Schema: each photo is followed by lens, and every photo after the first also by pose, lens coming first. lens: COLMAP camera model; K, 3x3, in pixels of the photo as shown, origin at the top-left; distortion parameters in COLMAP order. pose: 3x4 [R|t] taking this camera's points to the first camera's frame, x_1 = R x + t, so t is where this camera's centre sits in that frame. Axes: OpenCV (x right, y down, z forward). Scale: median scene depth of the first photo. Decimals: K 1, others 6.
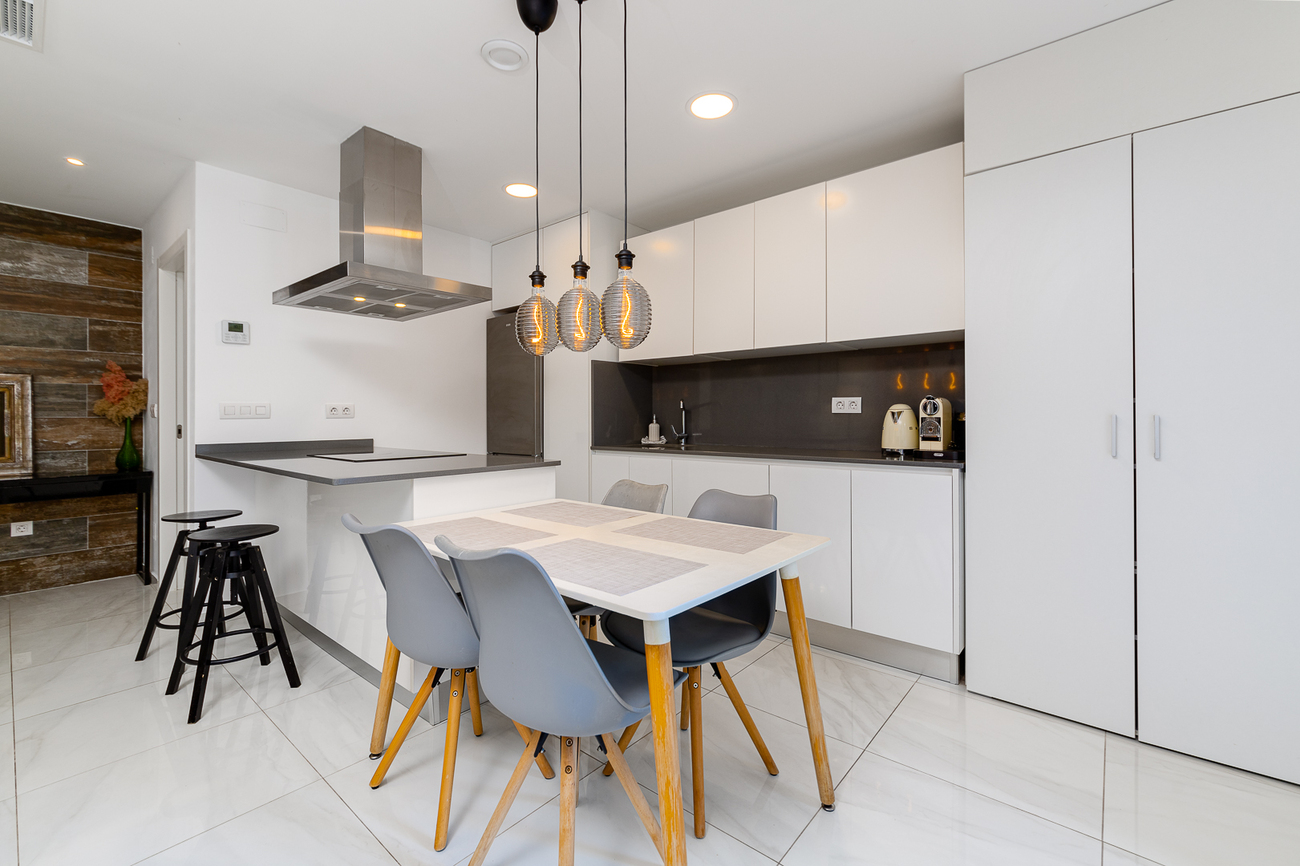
lens RADIAL K [[543.7, 0, 650.3], [0, 543.7, 414.1], [0, 0, 1]] dist [0.002641, 0.000584]
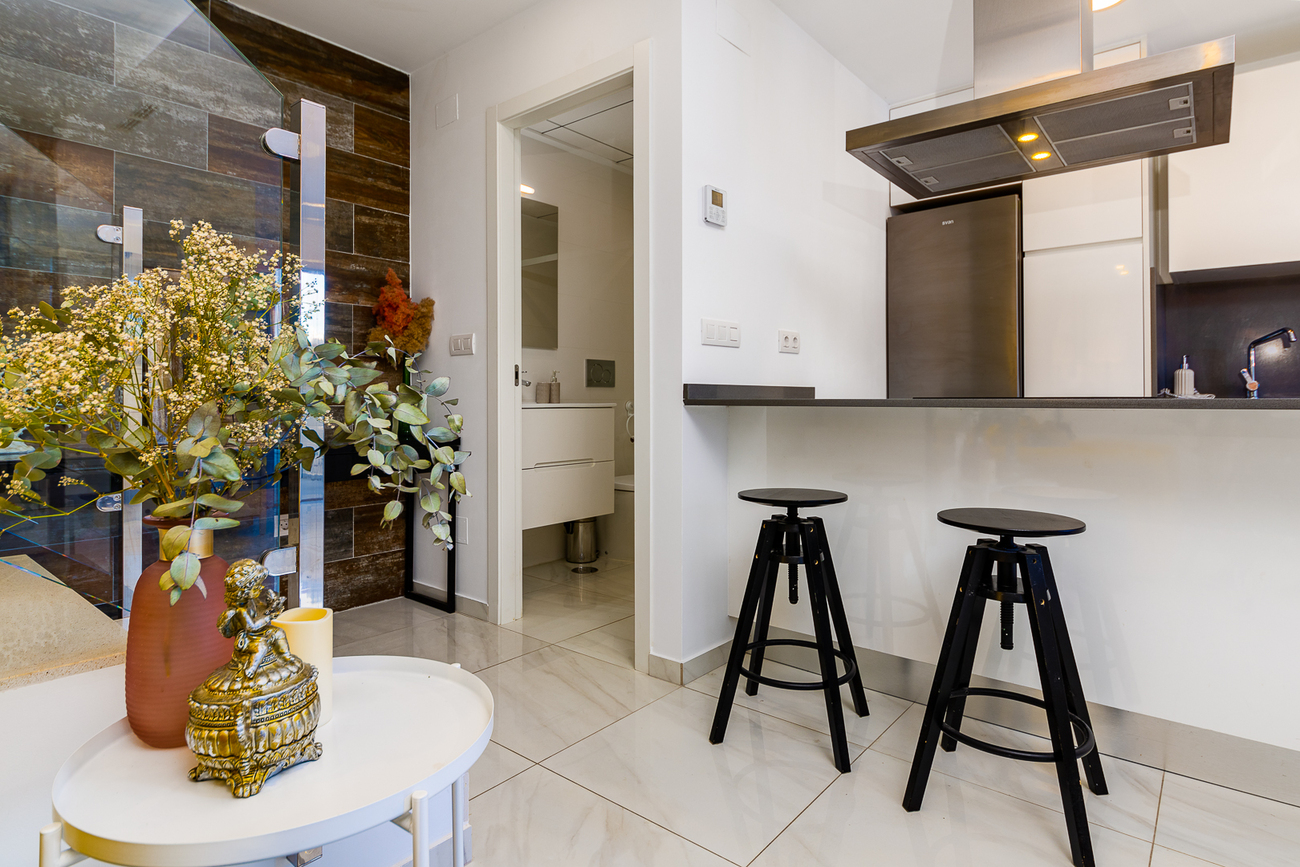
lens RADIAL K [[692.1, 0, 646.6], [0, 692.1, 395.2], [0, 0, 1]] dist [-0.002889, -0.001048]
pose [[0.999967, 0.001731, 0.007937, -0.688076], [-0.001711, 0.999995, -0.002638, 0.055124], [-0.007942, 0.002625, 0.999965, 0.170416]]
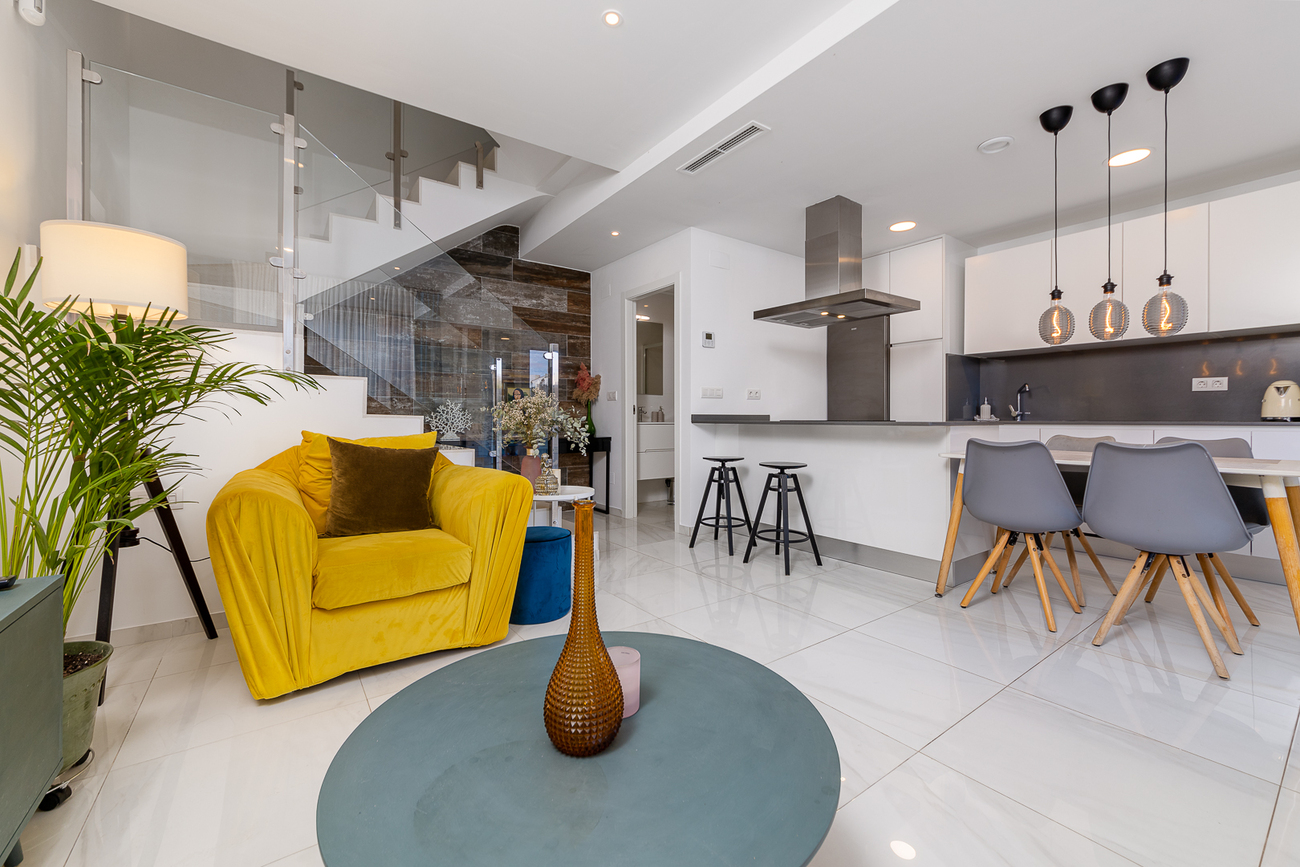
lens RADIAL K [[527.1, 0, 650.5], [0, 527.1, 421.2], [0, 0, 1]] dist [-0.000682, -0.000023]
pose [[0.971166, 0.004318, -0.238367, -0.464700], [-0.002139, 0.999954, 0.009397, 0.047329], [0.238397, -0.008616, 0.971130, -0.350354]]
